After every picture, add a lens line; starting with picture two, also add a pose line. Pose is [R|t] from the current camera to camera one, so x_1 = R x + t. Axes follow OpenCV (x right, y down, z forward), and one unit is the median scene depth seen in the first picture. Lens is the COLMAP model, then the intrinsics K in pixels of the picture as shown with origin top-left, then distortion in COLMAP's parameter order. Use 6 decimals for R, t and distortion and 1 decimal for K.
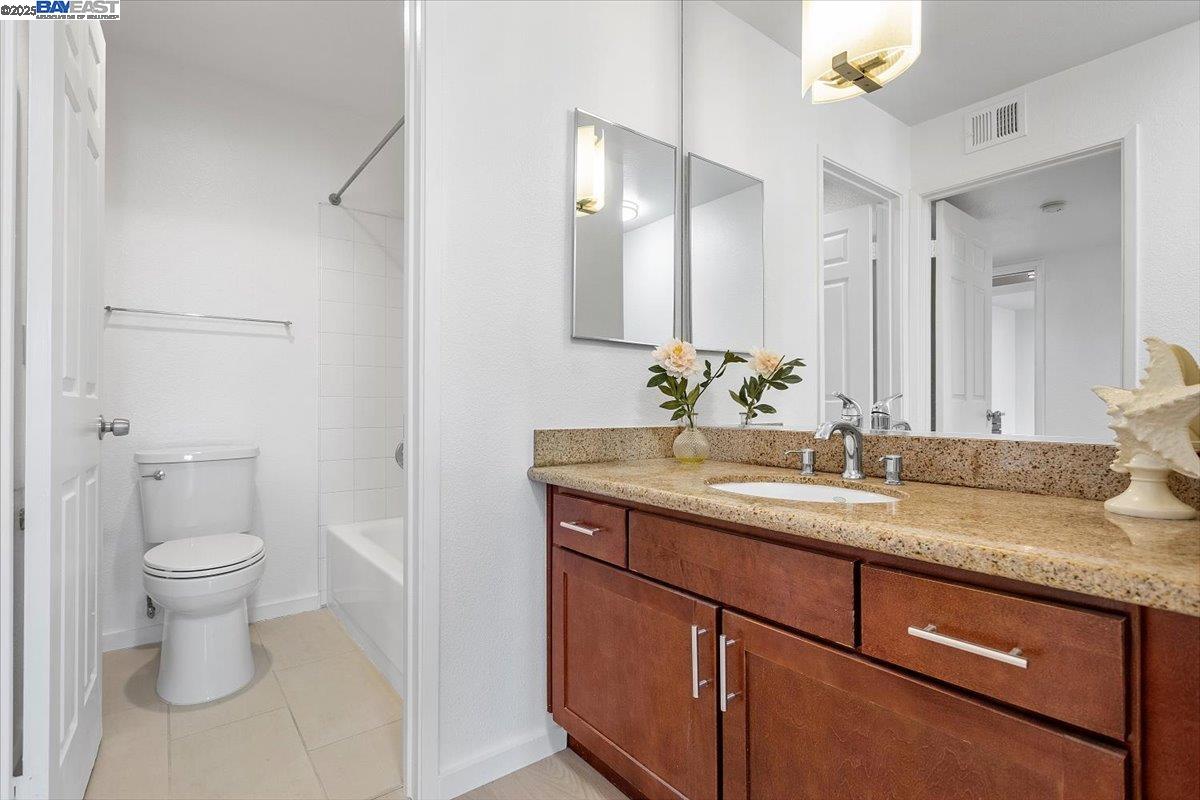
lens RADIAL K [[572.1, 0, 600.0], [0, 572.1, 400.0], [0, 0, 1]] dist [0.009125, 0.000542]
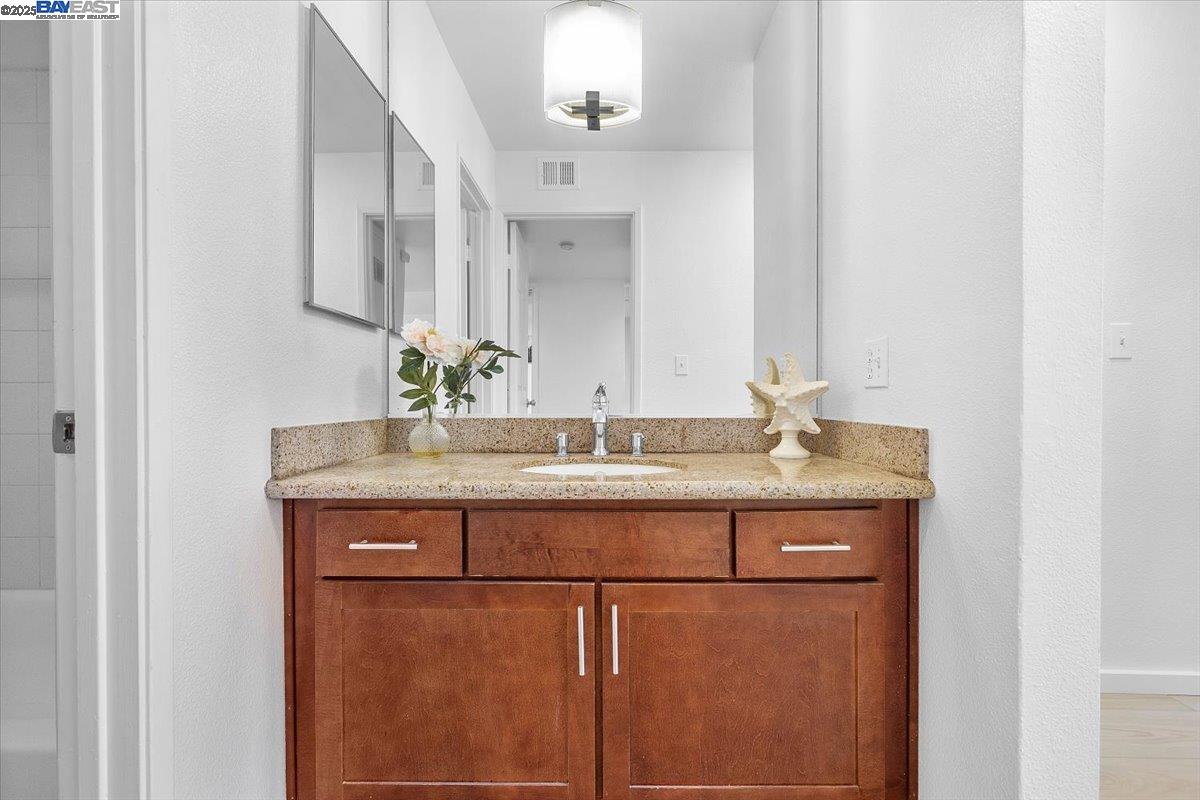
lens RADIAL K [[574.0, 0, 602.2], [0, 574.0, 397.1], [0, 0, 1]] dist [0.003765, 0.000511]
pose [[0.619661, -0.004805, 0.784855, -0.547345], [-0.004201, 0.999947, 0.009438, 0.005790], [-0.784858, -0.009146, 0.619608, 0.293316]]
